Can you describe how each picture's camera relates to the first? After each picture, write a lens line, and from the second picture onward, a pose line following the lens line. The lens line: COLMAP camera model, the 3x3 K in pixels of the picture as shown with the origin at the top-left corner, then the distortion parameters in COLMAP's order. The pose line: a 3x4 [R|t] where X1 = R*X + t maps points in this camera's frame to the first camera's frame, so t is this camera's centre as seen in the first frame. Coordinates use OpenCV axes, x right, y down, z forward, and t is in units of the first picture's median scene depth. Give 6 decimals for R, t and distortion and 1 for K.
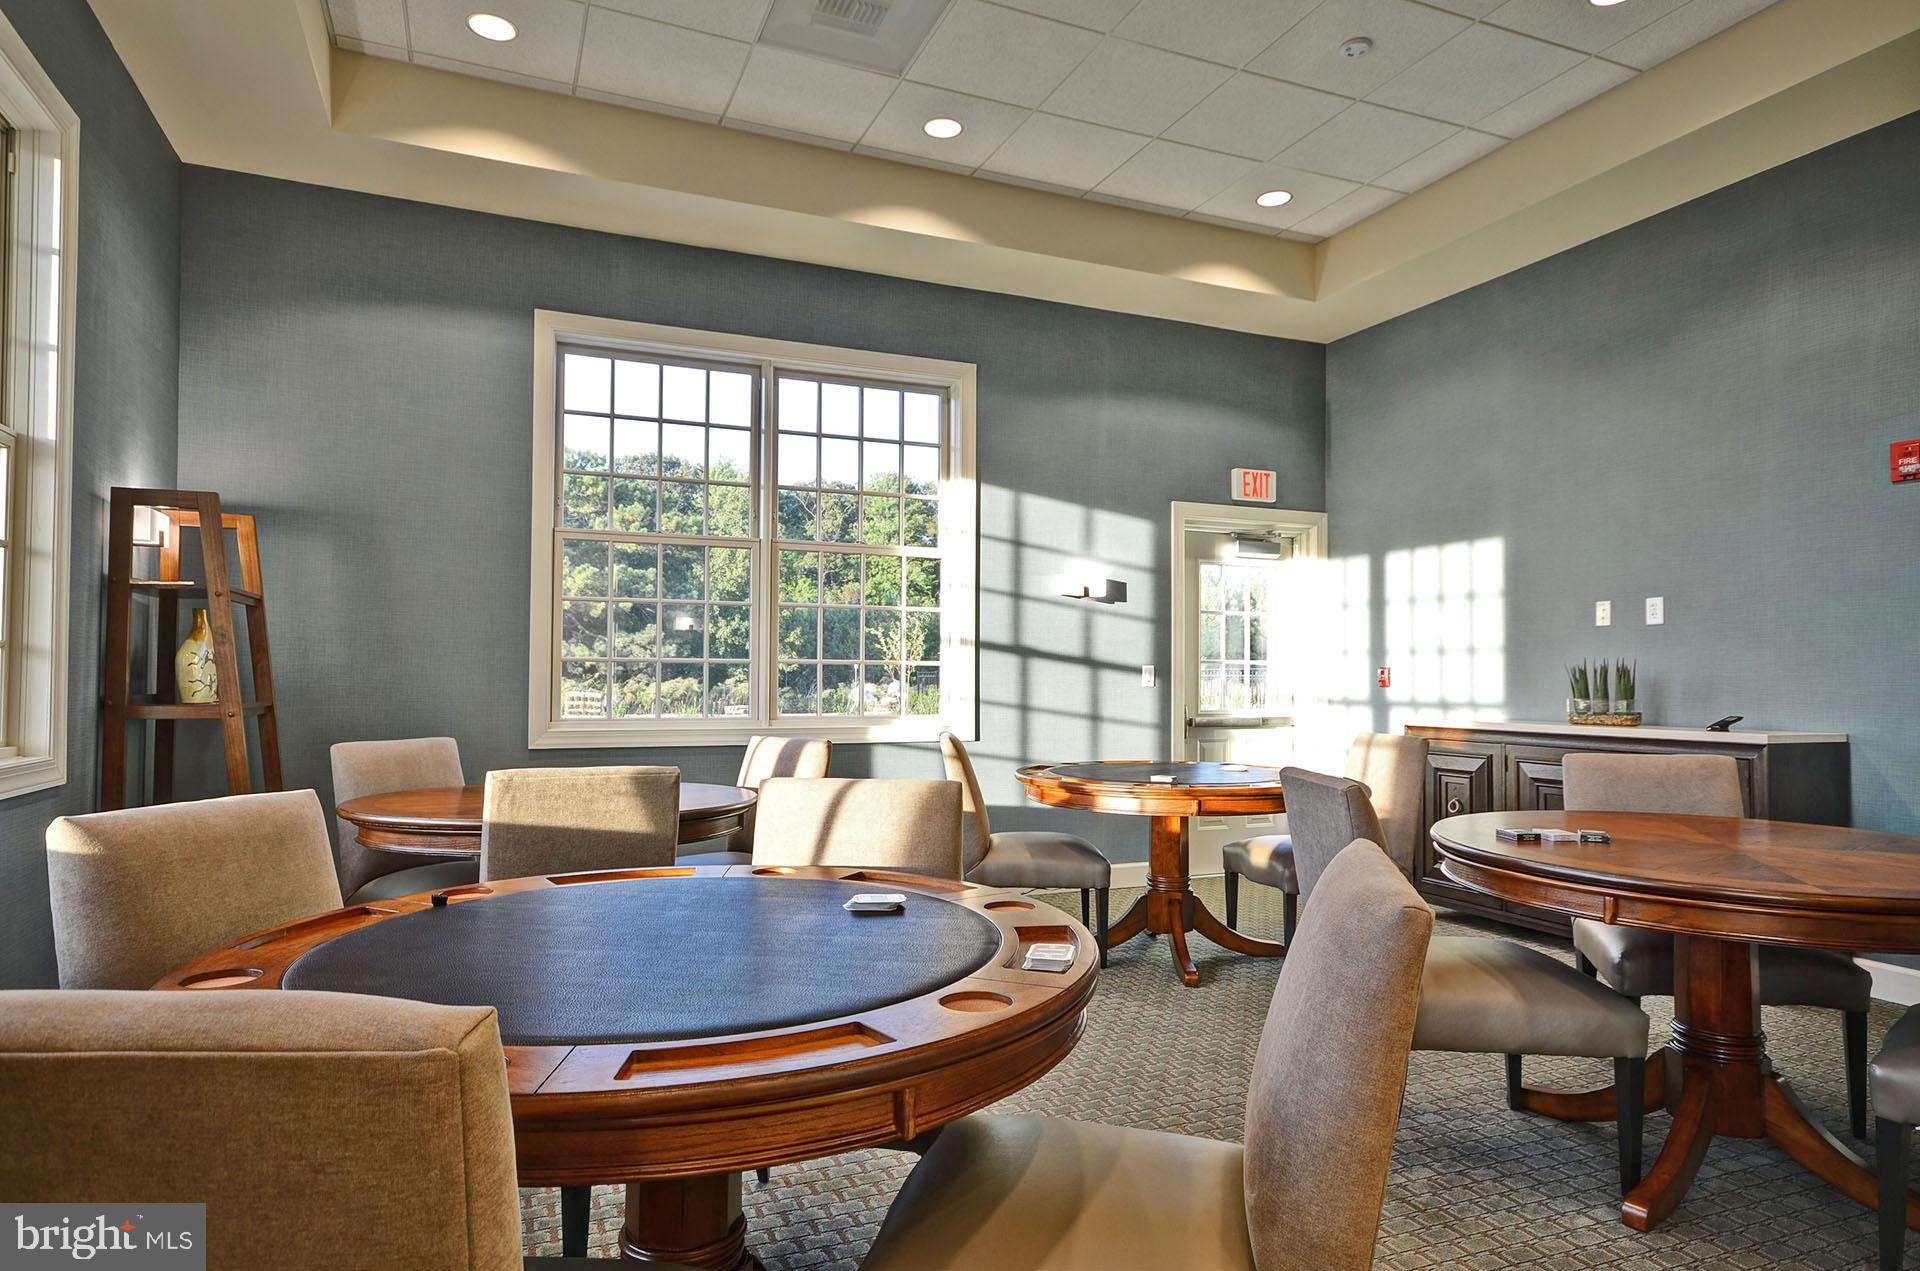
lens RADIAL K [[1128.2, 0, 956.4], [0, 1128.2, 638.4], [0, 0, 1]] dist [0.029479, 0.004342]
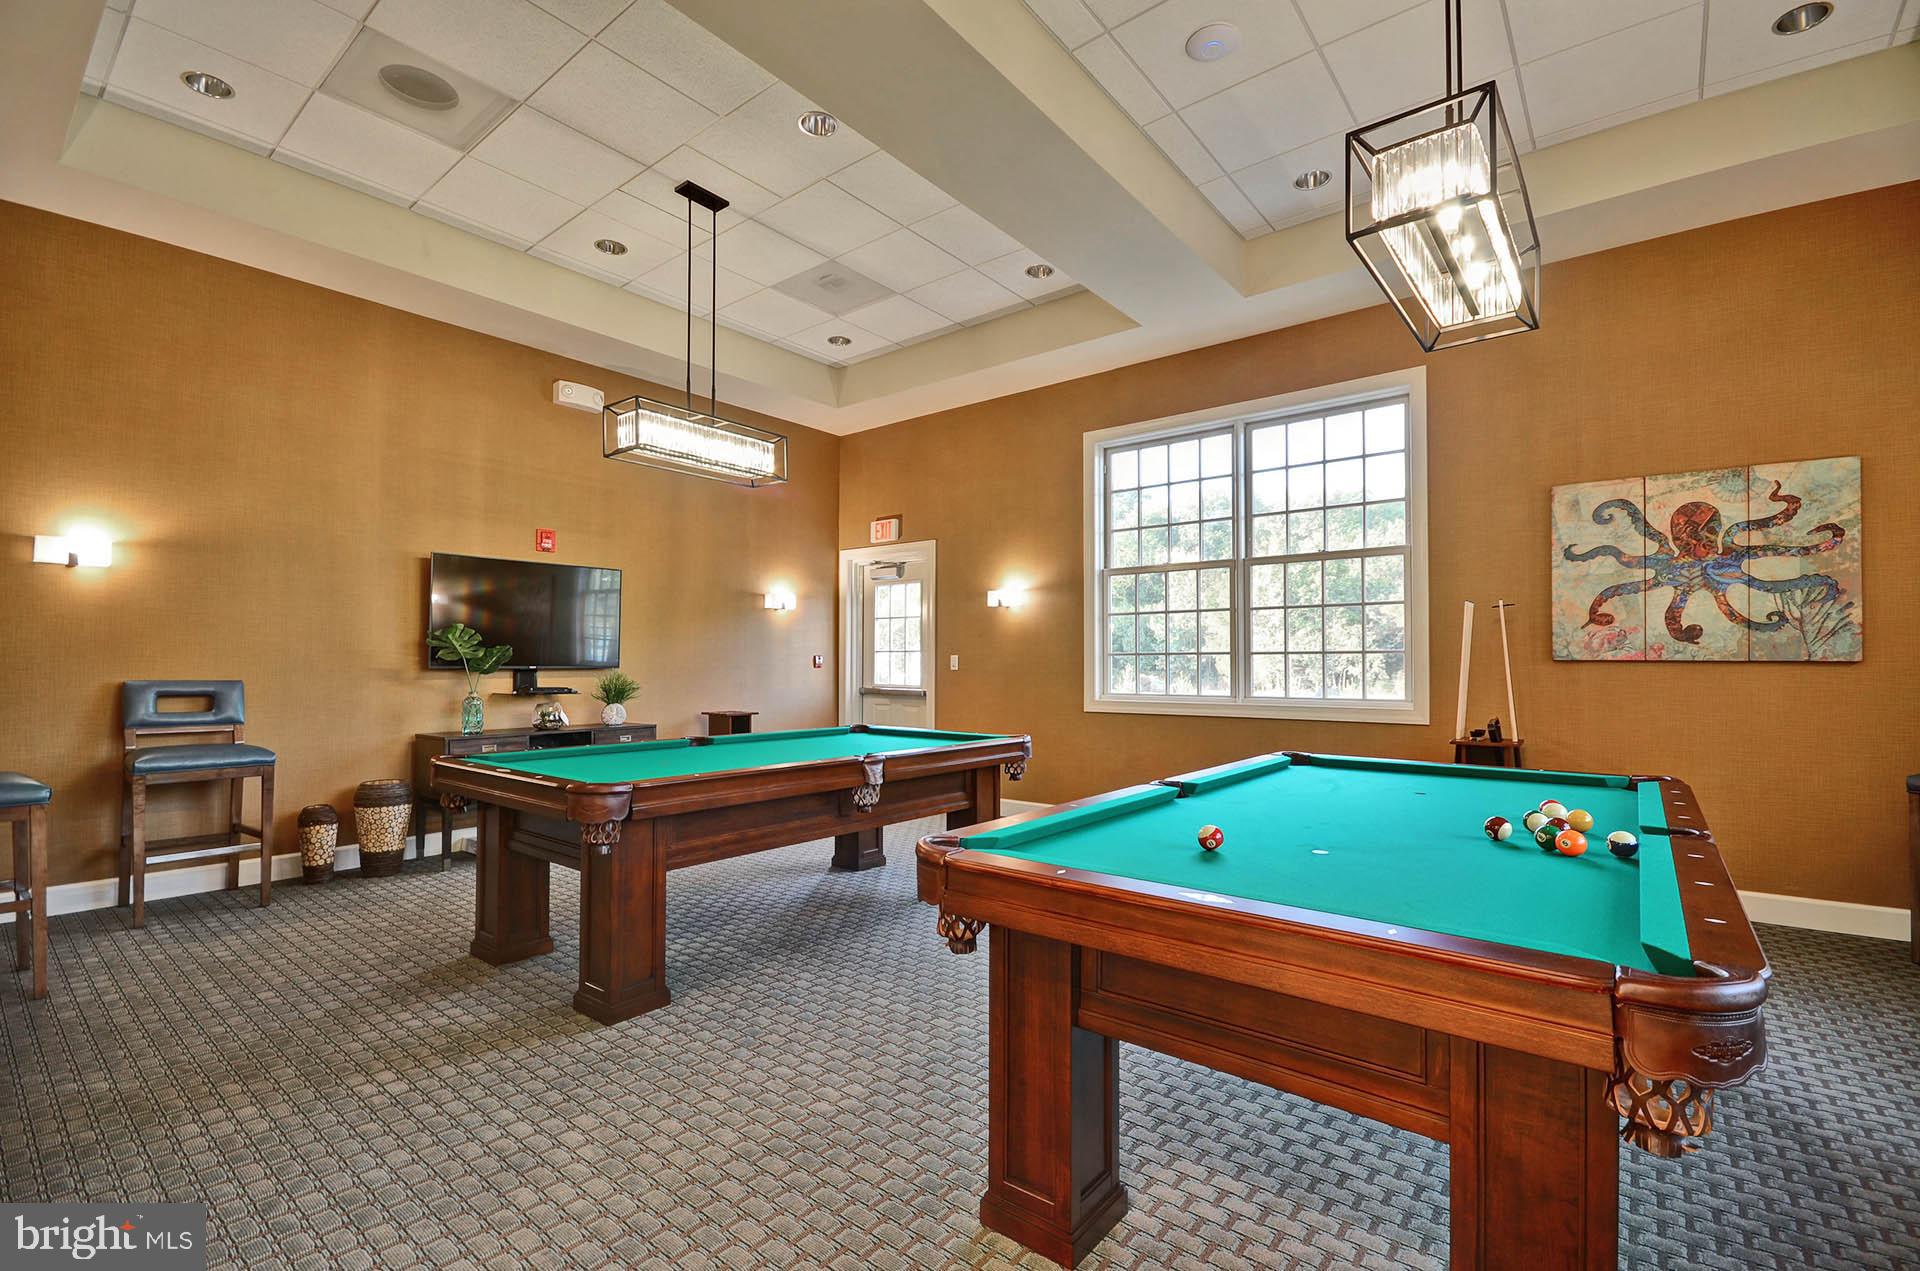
lens RADIAL K [[849.9, 0, 954.2], [0, 849.9, 650.6], [0, 0, 1]] dist [0.000952, 0.000024]
pose [[0.468982, -0.019383, -0.882995, 0.543067], [0.036595, 0.999327, -0.002501, 0.011214], [0.882449, -0.031140, 0.469376, 0.240165]]
